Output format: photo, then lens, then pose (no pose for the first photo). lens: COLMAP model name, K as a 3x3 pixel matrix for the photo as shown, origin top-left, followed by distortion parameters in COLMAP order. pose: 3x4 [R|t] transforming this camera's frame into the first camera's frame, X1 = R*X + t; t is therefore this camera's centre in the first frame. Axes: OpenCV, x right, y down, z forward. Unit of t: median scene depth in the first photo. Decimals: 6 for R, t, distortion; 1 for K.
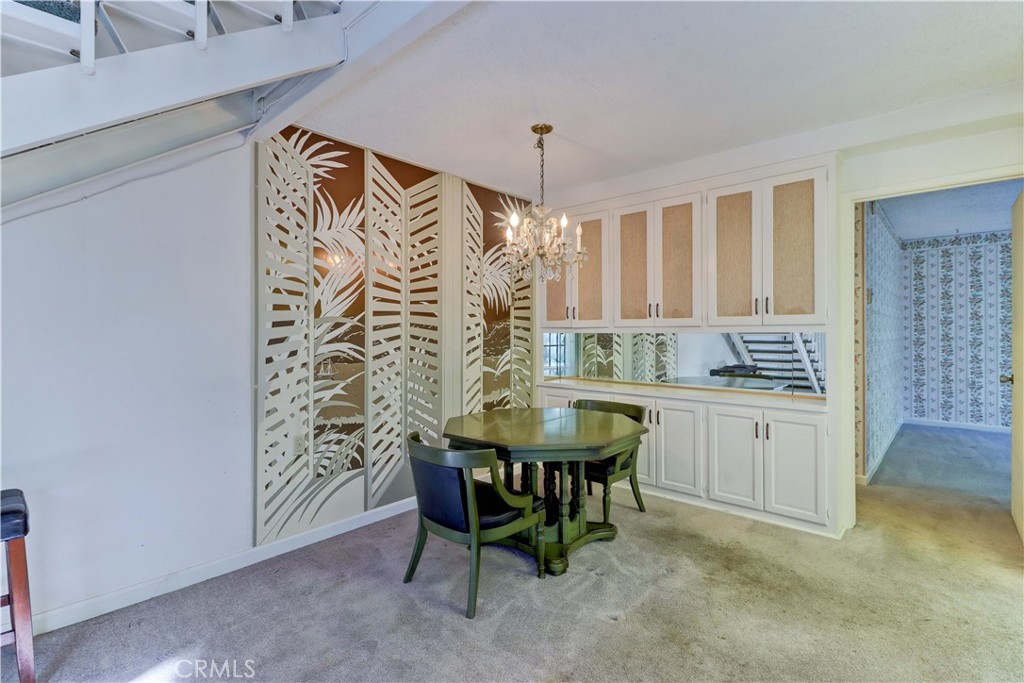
lens RADIAL K [[478.9, 0, 512.0], [0, 478.9, 341.5], [0, 0, 1]] dist [0.025665, -0.014141]
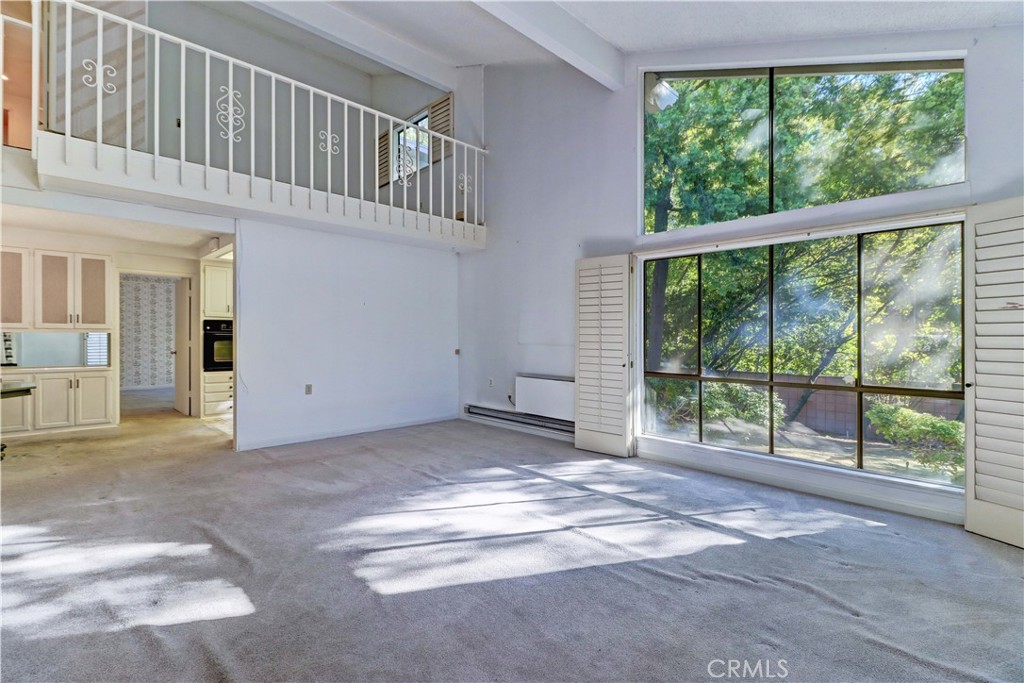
lens RADIAL K [[470.3, 0, 518.2], [0, 470.3, 333.7], [0, 0, 1]] dist [0.002980, 0.000152]
pose [[0.049910, 0.004151, 0.998745, -1.203340], [0.013501, 0.999897, -0.004830, 0.019198], [-0.998662, 0.013725, 0.049849, -0.814710]]
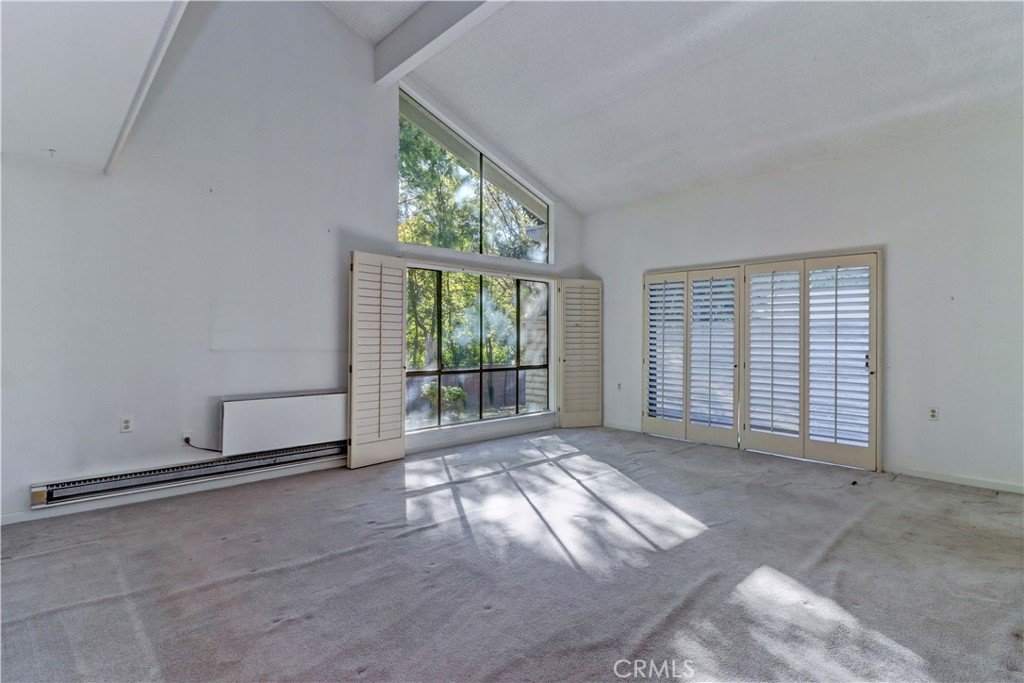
lens RADIAL K [[505.6, 0, 509.7], [0, 505.6, 316.9], [0, 0, 1]] dist [0.023209, -0.000210]
pose [[-0.996166, -0.000350, 0.087483, -0.243362], [-0.002114, 0.999796, -0.020073, -0.013039], [-0.087459, -0.020181, -0.995964, 0.463899]]
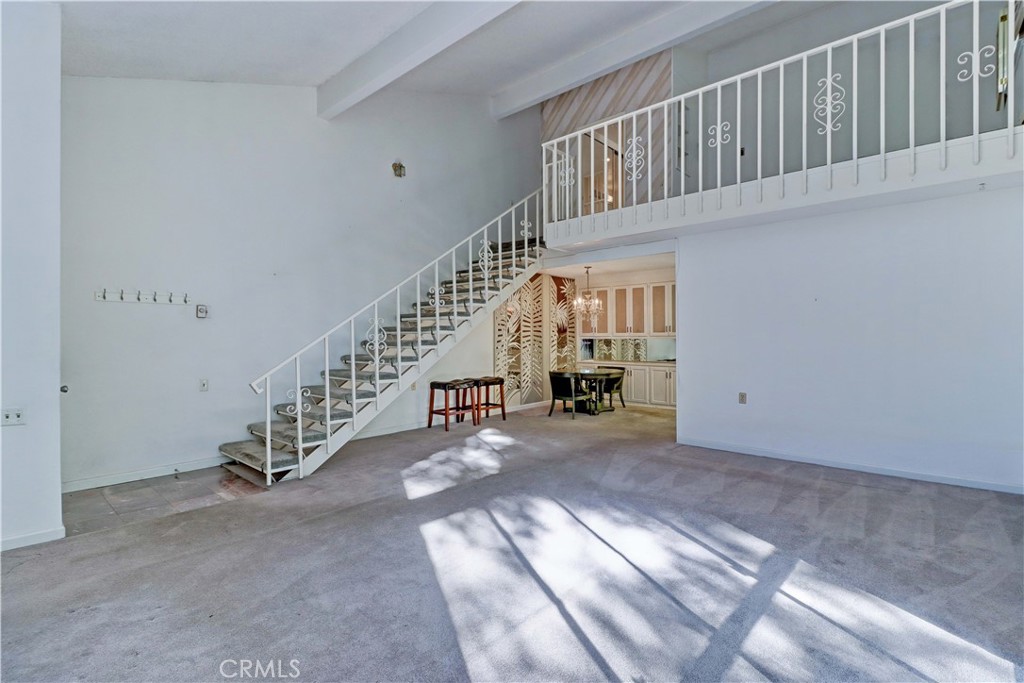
lens RADIAL K [[478.9, 0, 512.0], [0, 478.9, 341.5], [0, 0, 1]] dist [0.025665, -0.014141]
pose [[0.999909, -0.000689, 0.013455, -0.366941], [0.000855, 0.999924, -0.012295, 0.029100], [-0.013445, 0.012305, 0.999834, -1.573772]]
